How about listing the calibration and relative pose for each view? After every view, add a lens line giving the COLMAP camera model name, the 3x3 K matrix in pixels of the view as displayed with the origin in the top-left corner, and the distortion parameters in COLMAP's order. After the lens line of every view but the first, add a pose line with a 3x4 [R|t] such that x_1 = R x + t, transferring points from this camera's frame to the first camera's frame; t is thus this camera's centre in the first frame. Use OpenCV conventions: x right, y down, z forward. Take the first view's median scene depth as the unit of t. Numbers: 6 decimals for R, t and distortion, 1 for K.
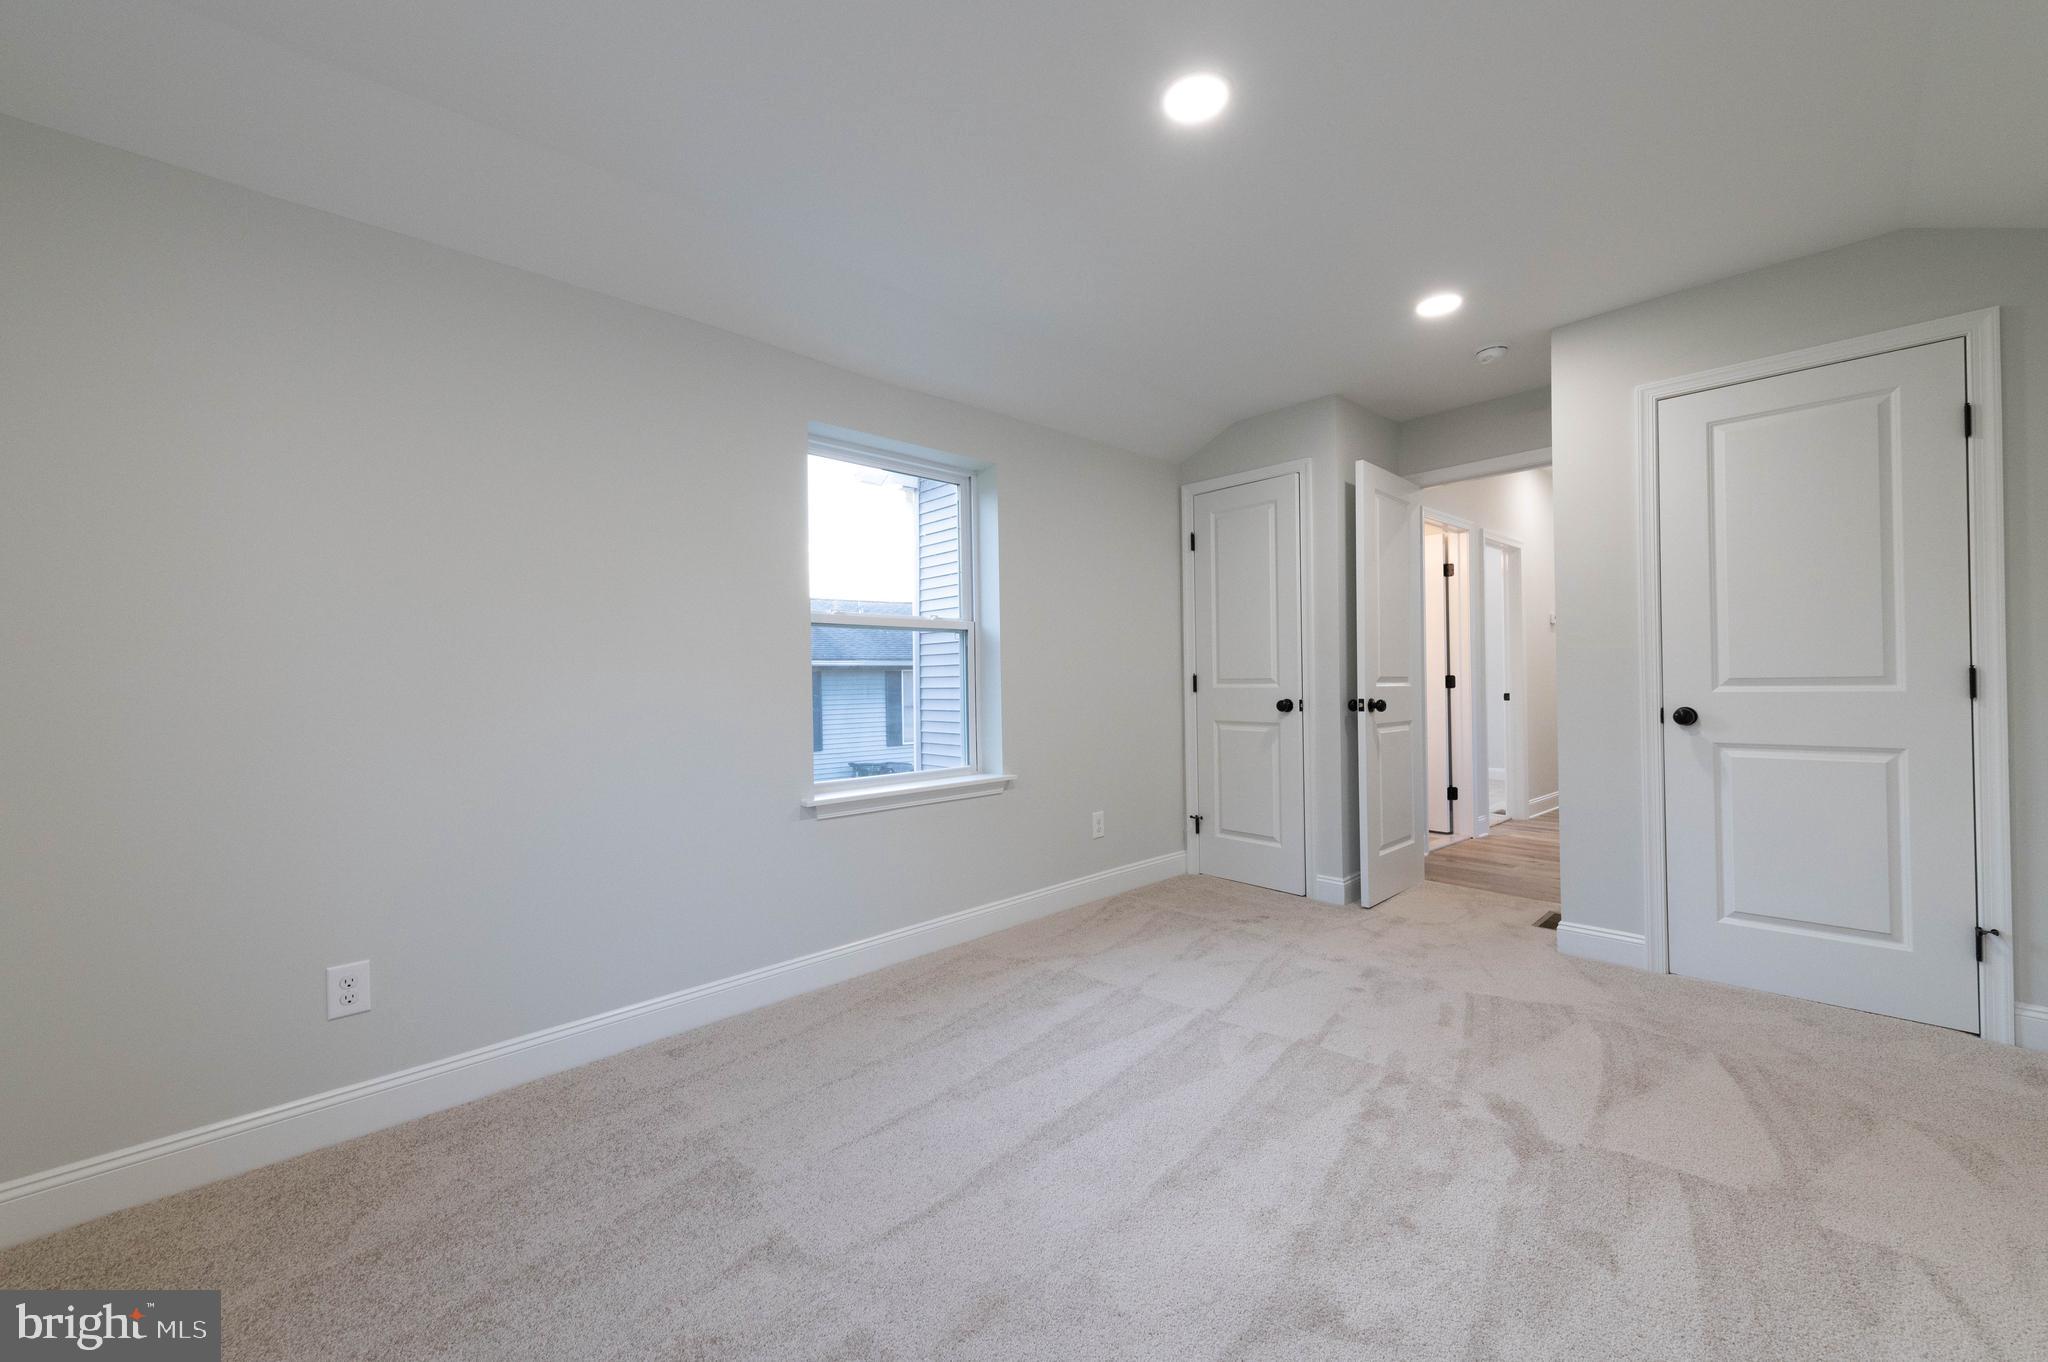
lens RADIAL K [[803.1, 0, 1032.7], [0, 803.1, 677.5], [0, 0, 1]] dist [0.014421, -0.005152]
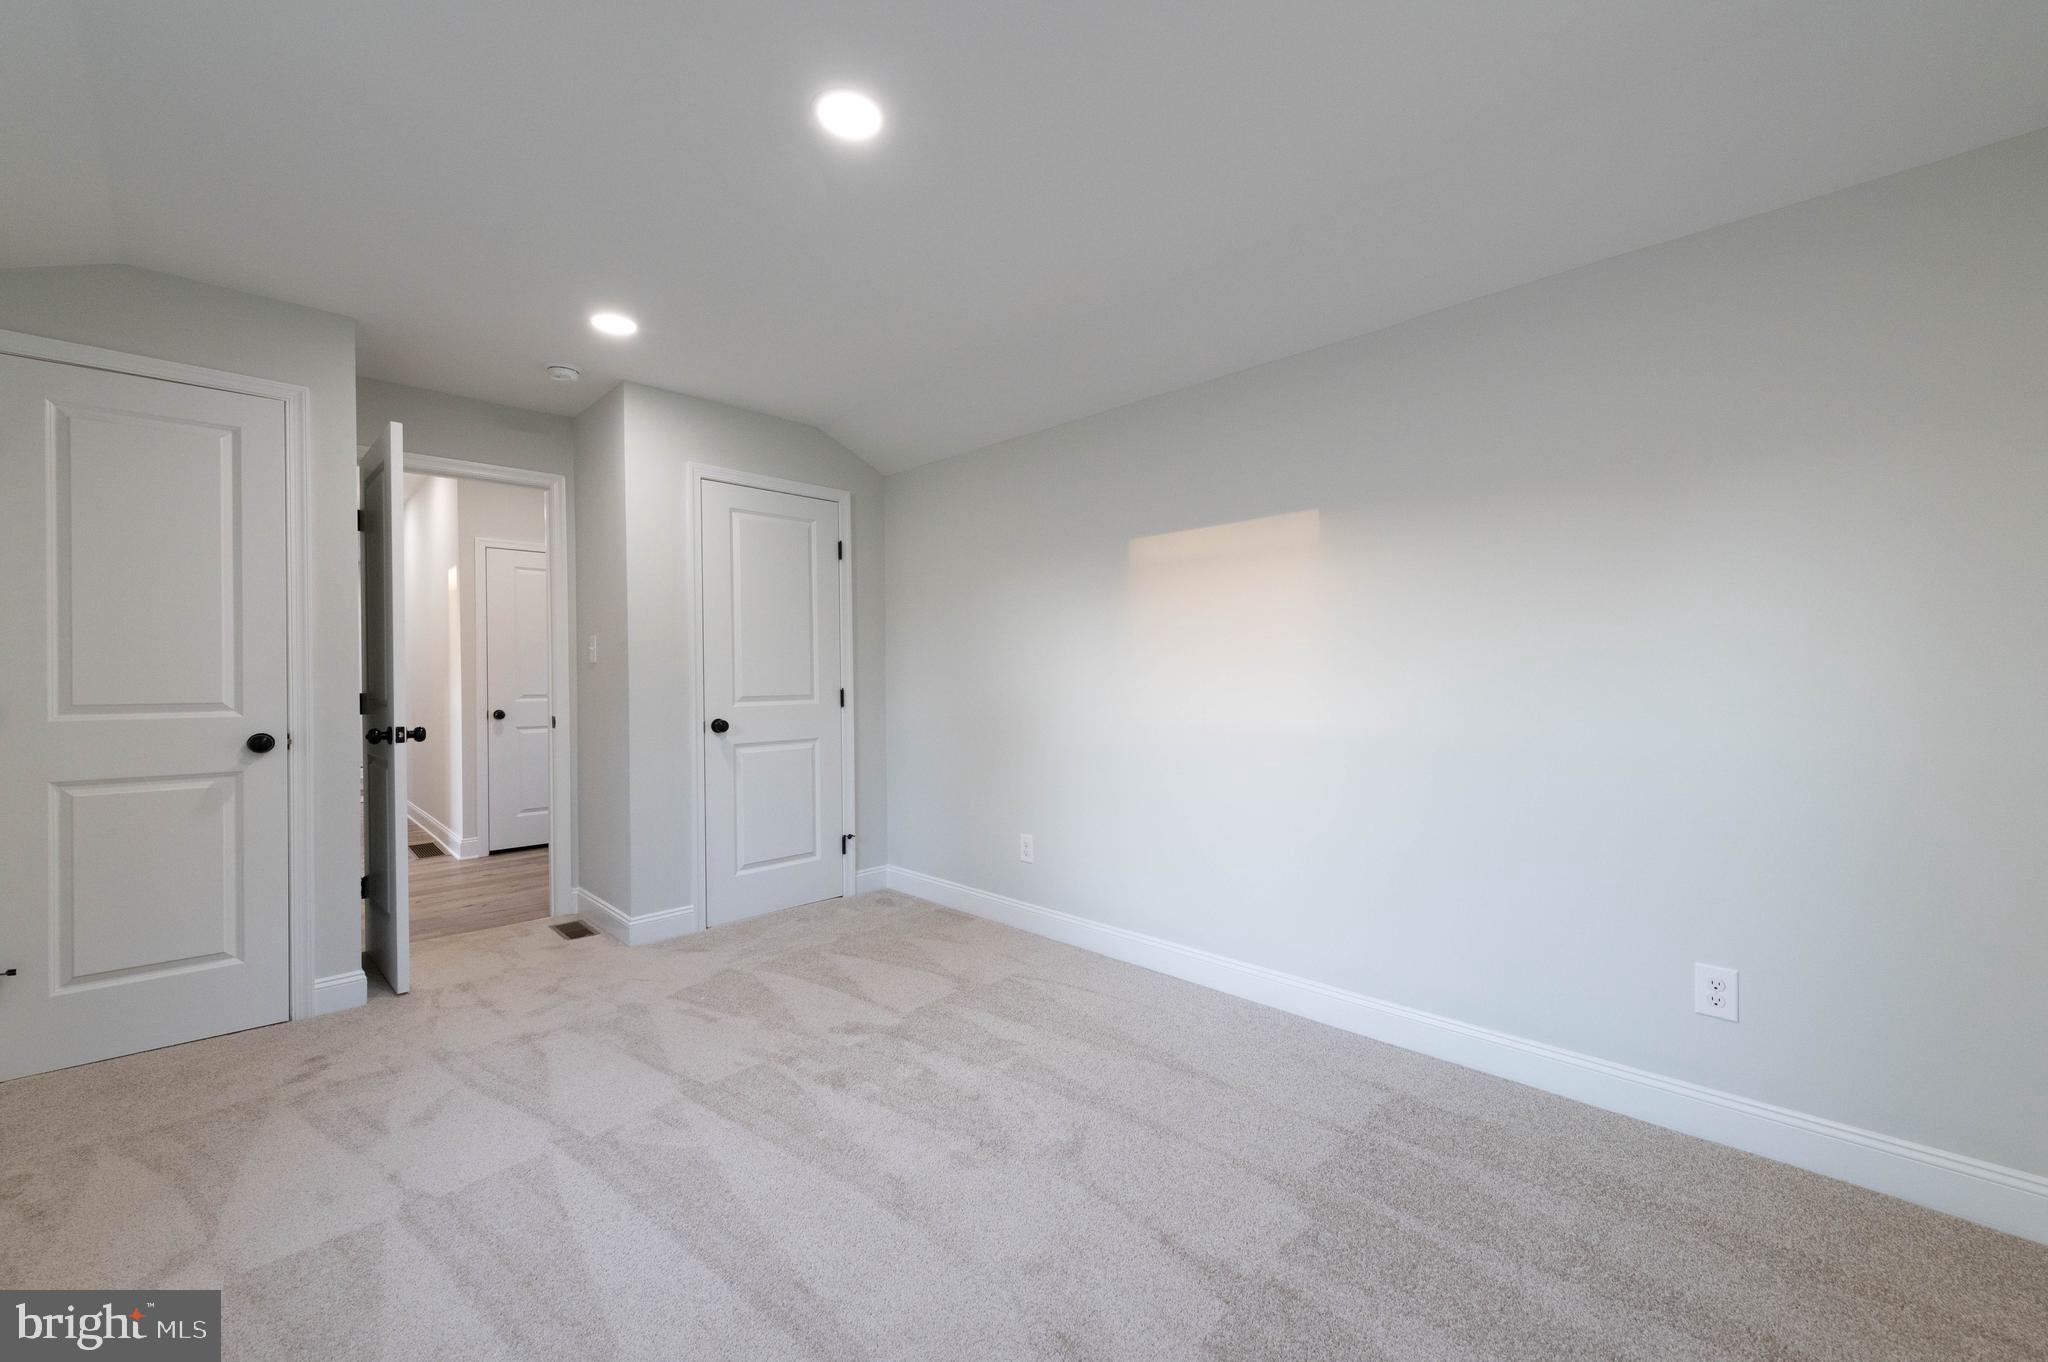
lens RADIAL K [[803.1, 0, 1032.7], [0, 803.1, 677.5], [0, 0, 1]] dist [0.014421, -0.005152]
pose [[-0.028539, 0.017000, 0.999448, -0.521748], [0.007828, 0.999829, -0.016783, -0.004491], [-0.999562, 0.007344, -0.028667, 0.537117]]
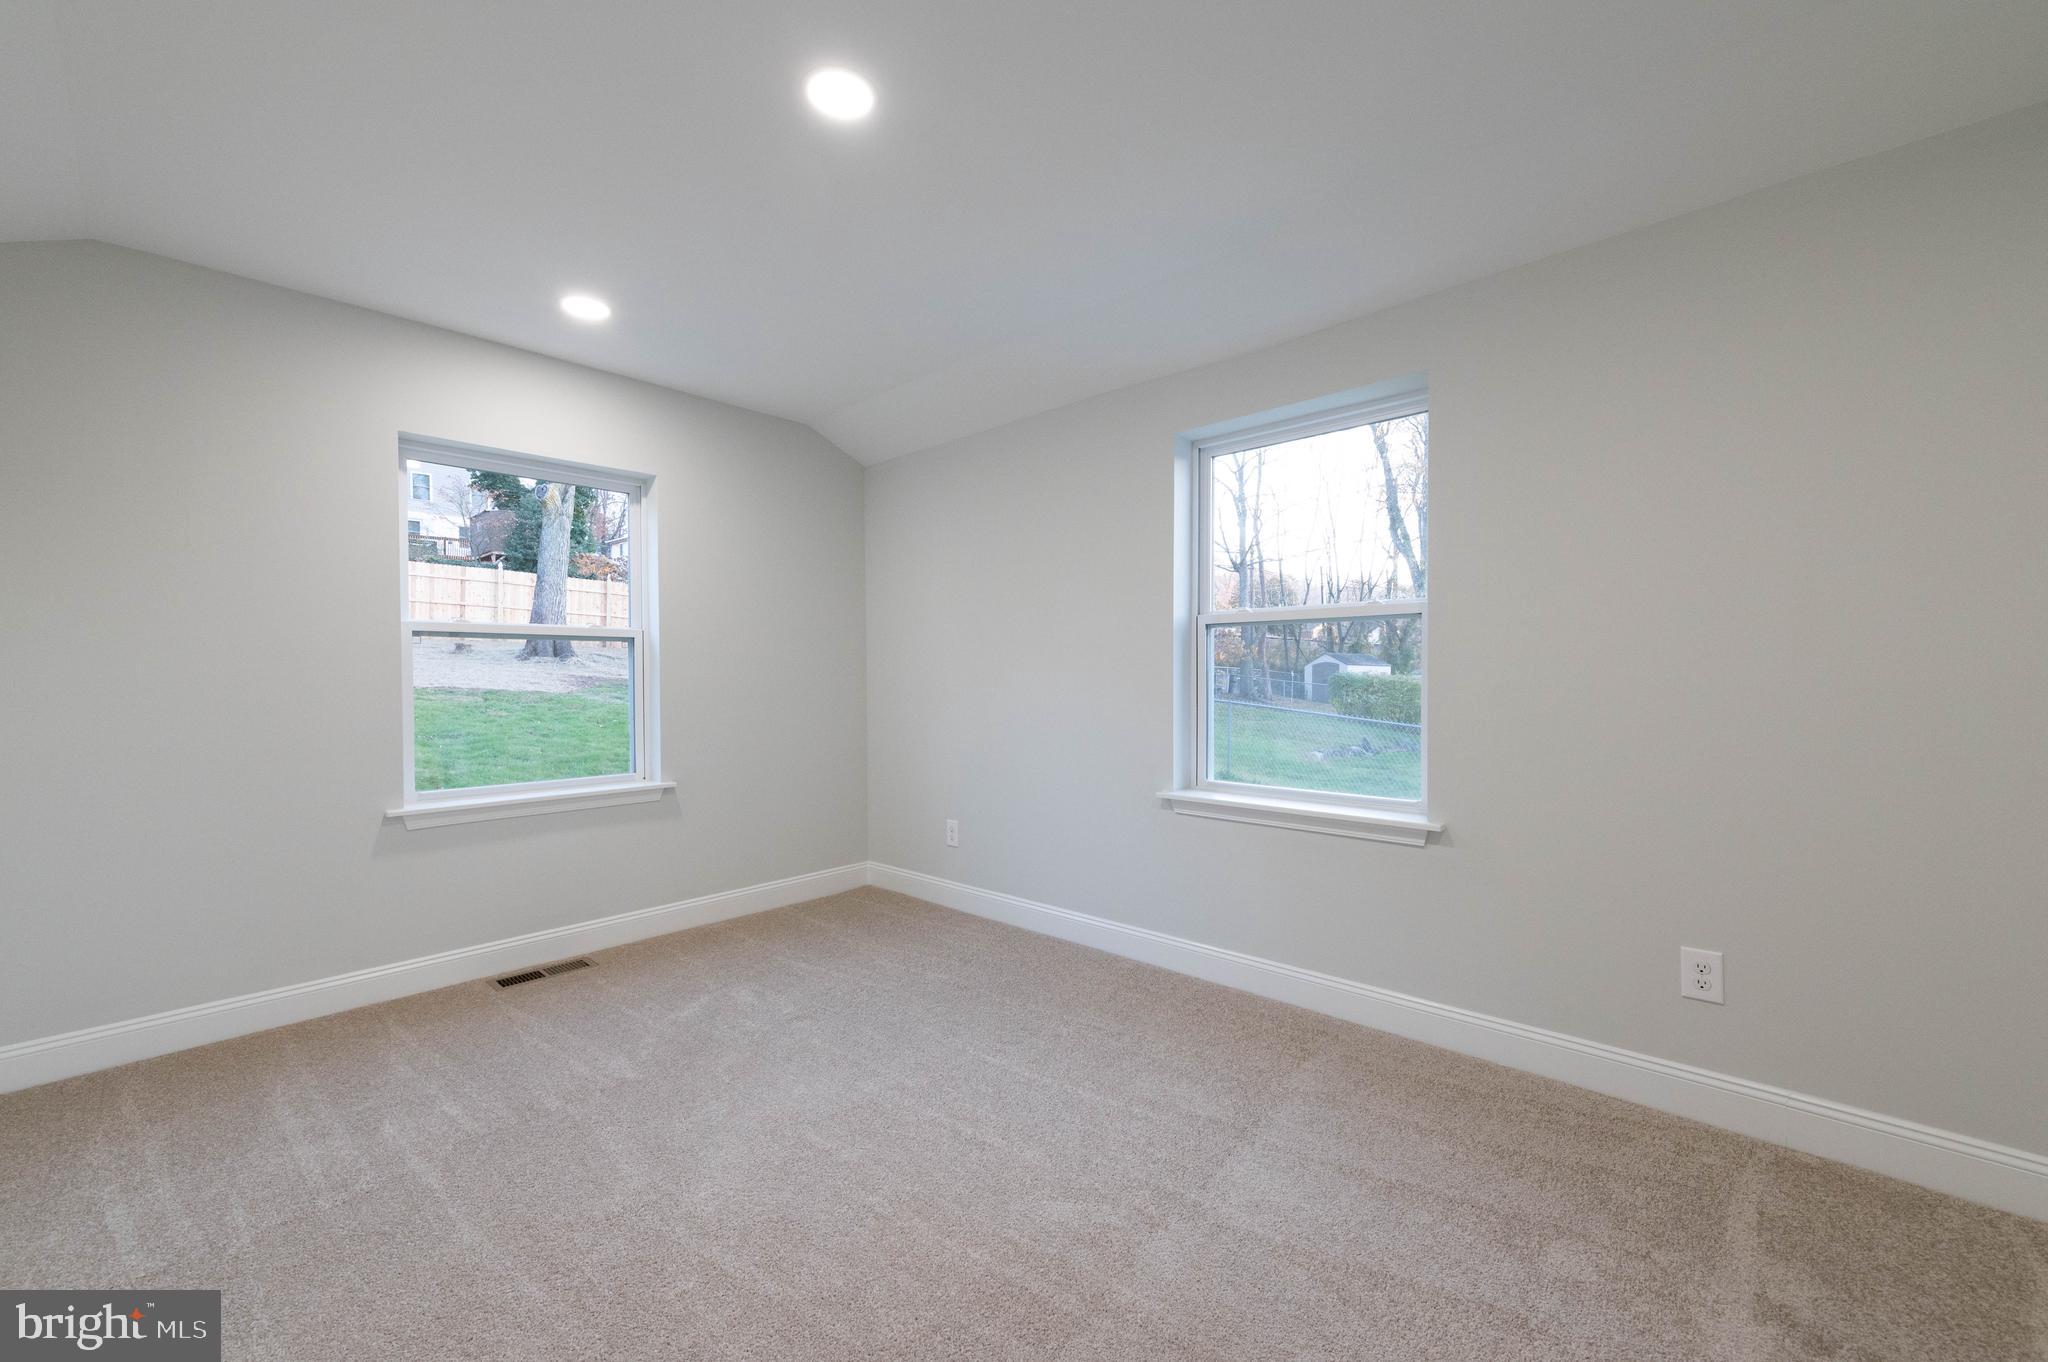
lens RADIAL K [[803.1, 0, 1032.7], [0, 803.1, 677.5], [0, 0, 1]] dist [0.014421, -0.005152]
pose [[0.049424, 0.013508, -0.998687, 0.791850], [0.002658, 0.999903, 0.013656, -0.014859], [0.998774, -0.003329, 0.049383, 0.780794]]
